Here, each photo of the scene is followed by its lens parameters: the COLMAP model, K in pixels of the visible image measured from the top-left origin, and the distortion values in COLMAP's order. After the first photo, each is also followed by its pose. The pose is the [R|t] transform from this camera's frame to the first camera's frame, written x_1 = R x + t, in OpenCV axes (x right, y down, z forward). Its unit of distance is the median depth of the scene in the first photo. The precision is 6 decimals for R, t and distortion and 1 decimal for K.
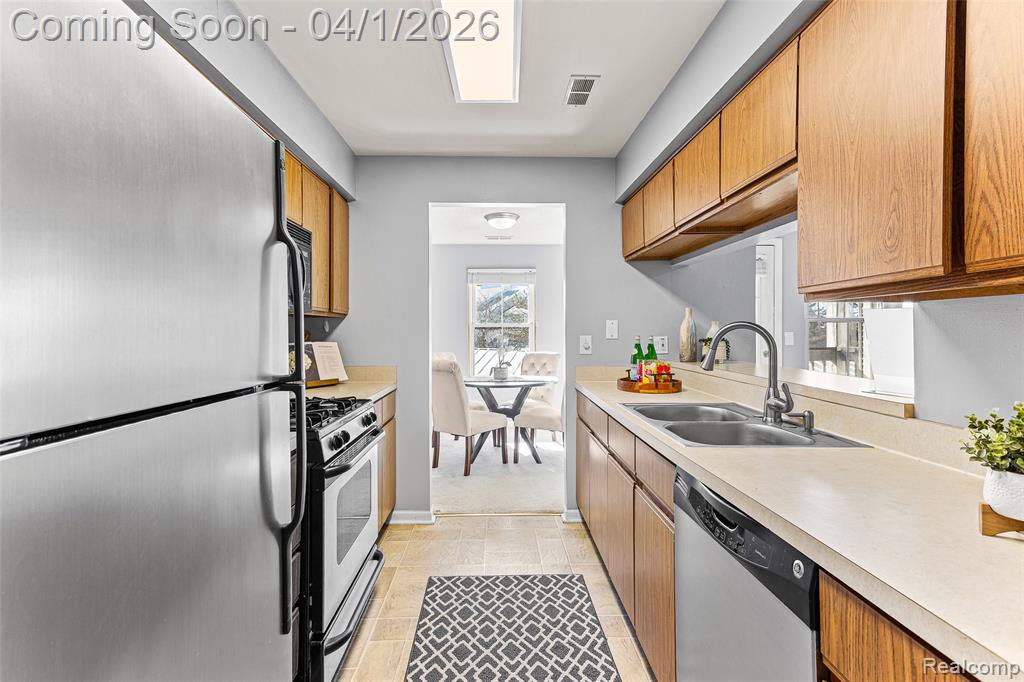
lens RADIAL K [[485.1, 0, 506.8], [0, 485.1, 329.1], [0, 0, 1]] dist [0.028971, 0.000652]
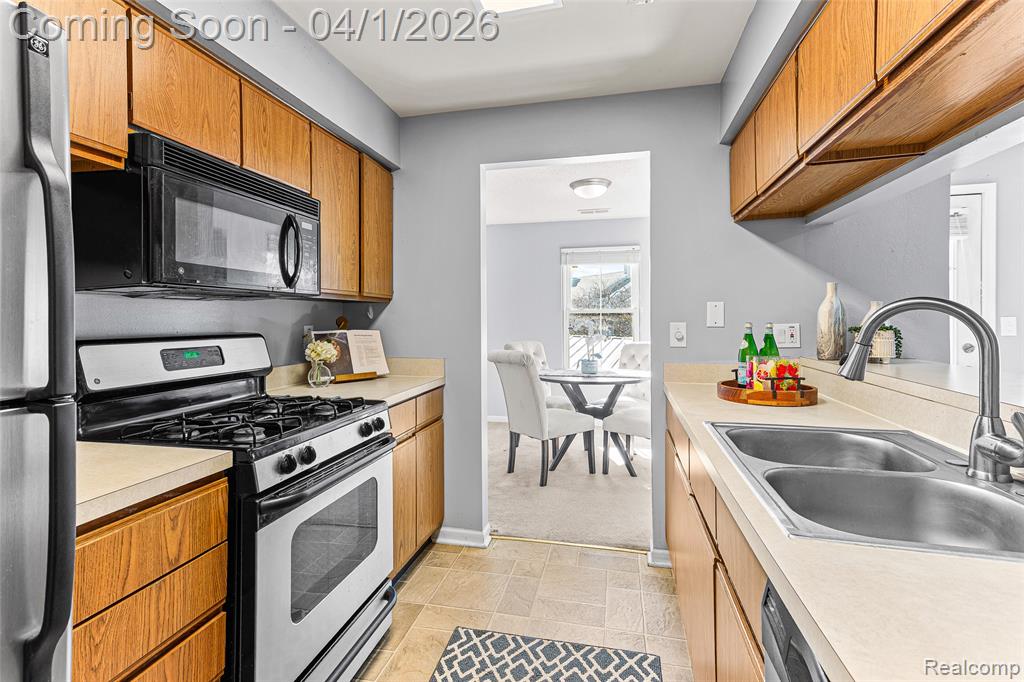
lens RADIAL K [[489.0, 0, 508.5], [0, 489.0, 318.5], [0, 0, 1]] dist [0.036675, 0.001060]
pose [[0.968859, -0.003628, -0.247585, 0.115742], [0.004706, 0.999982, 0.003761, 0.003599], [0.247567, -0.004809, 0.968859, 0.226188]]
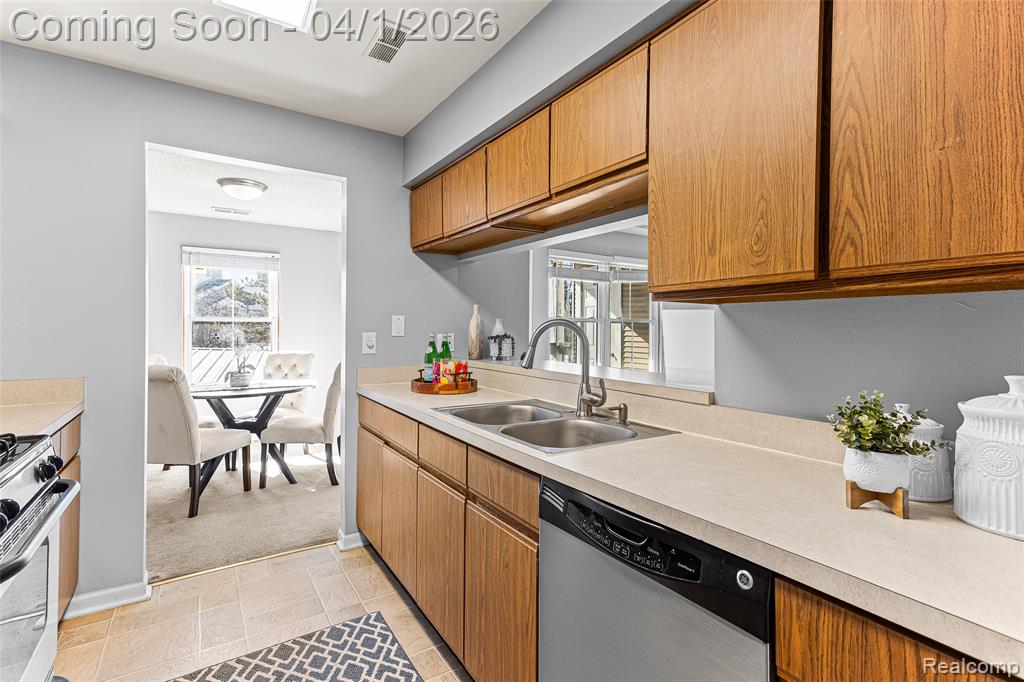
lens RADIAL K [[485.1, 0, 506.8], [0, 485.1, 329.1], [0, 0, 1]] dist [0.028971, 0.000652]
pose [[0.856196, 0.007363, 0.516598, -0.096386], [-0.010458, 0.999941, 0.003081, 0.002348], [-0.516545, -0.008040, 0.856222, 0.142822]]
